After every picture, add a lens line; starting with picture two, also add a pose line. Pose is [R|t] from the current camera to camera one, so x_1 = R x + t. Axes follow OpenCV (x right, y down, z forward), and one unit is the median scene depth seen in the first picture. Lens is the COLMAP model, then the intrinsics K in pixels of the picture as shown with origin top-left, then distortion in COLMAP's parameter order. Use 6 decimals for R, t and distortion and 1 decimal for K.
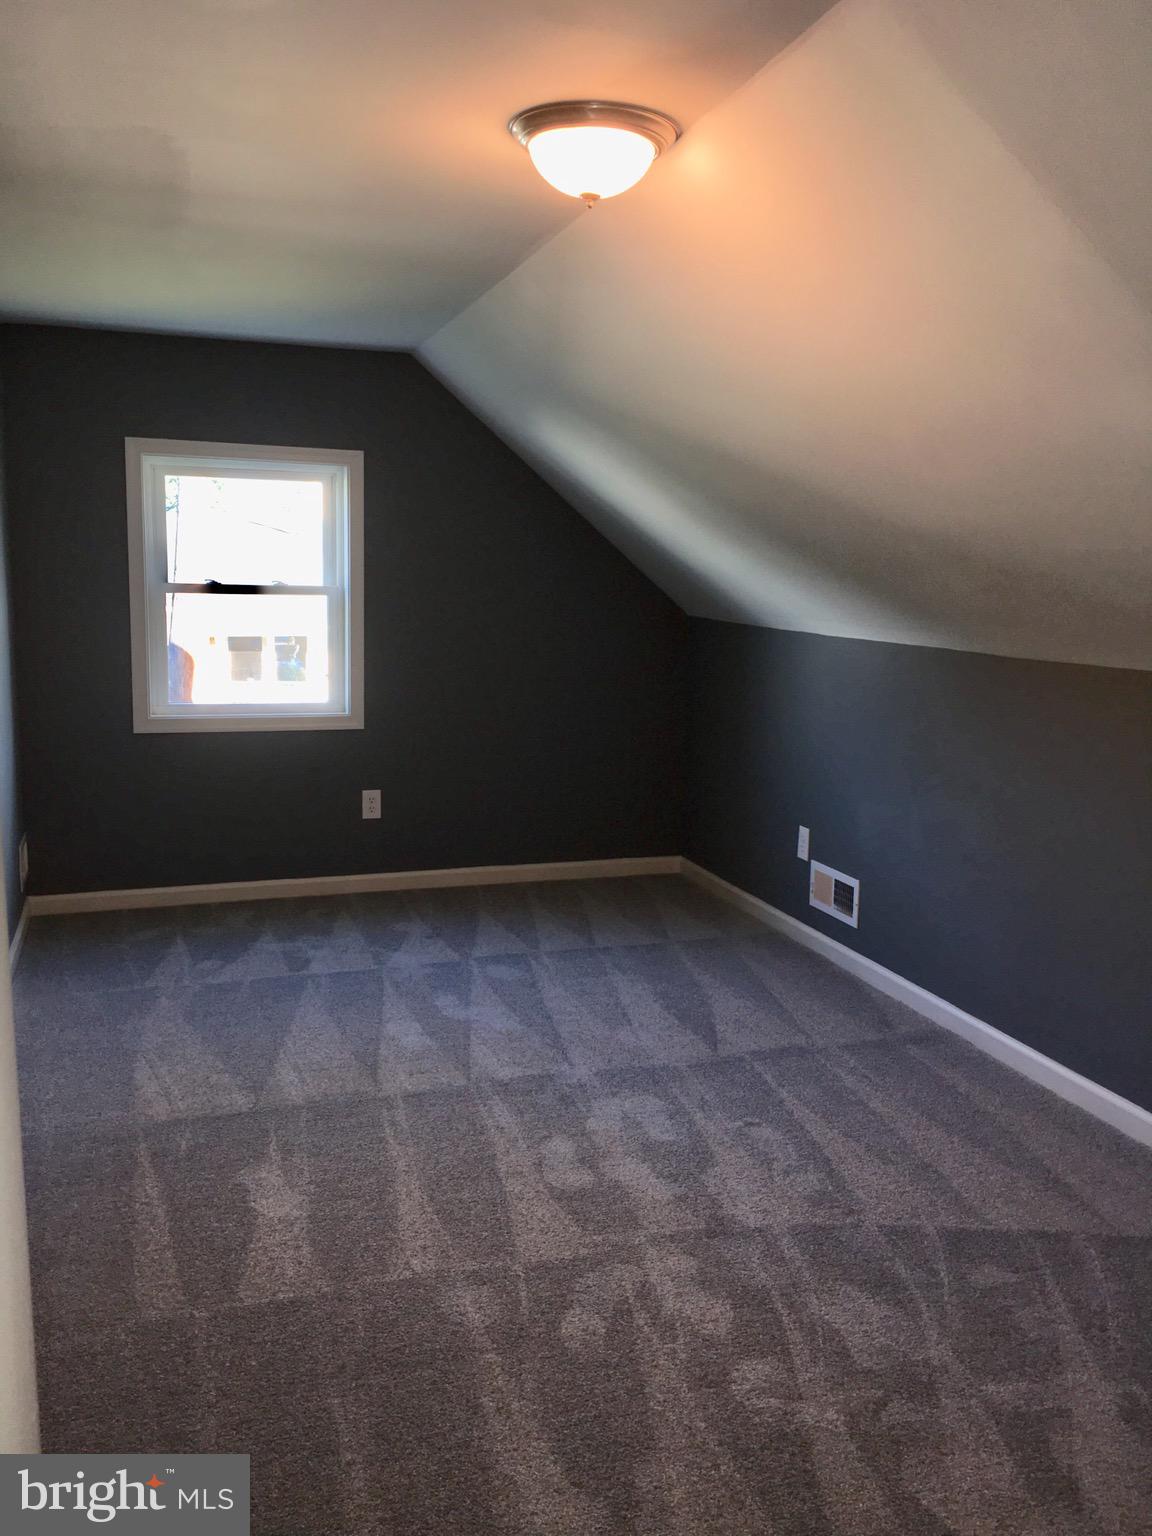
lens RADIAL K [[1293.9, 0, 564.5], [0, 1293.9, 766.1], [0, 0, 1]] dist [0.061450, -0.082488]
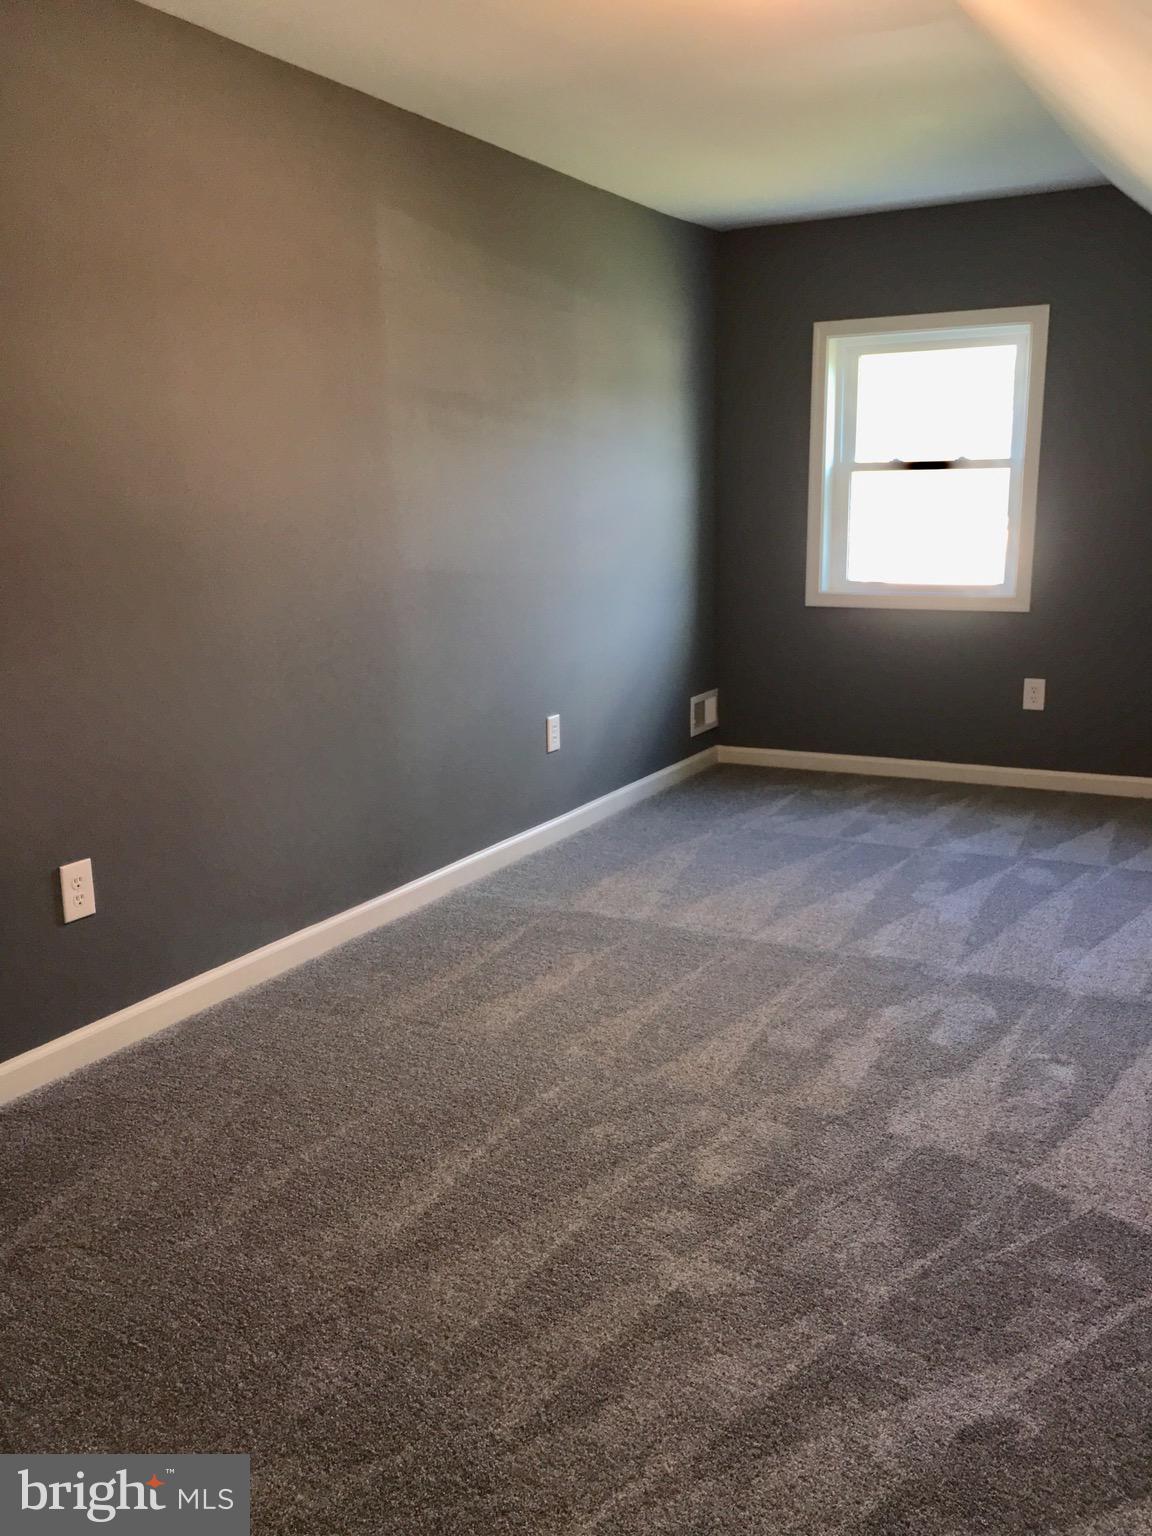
lens RADIAL K [[1293.9, 0, 584.4], [0, 1293.9, 774.1], [0, 0, 1]] dist [0.061450, -0.082488]
pose [[0.683976, 0.126399, -0.718470, 0.422479], [-0.078676, 0.991912, 0.099607, 0.025566], [0.725249, -0.011603, 0.688389, 0.162380]]
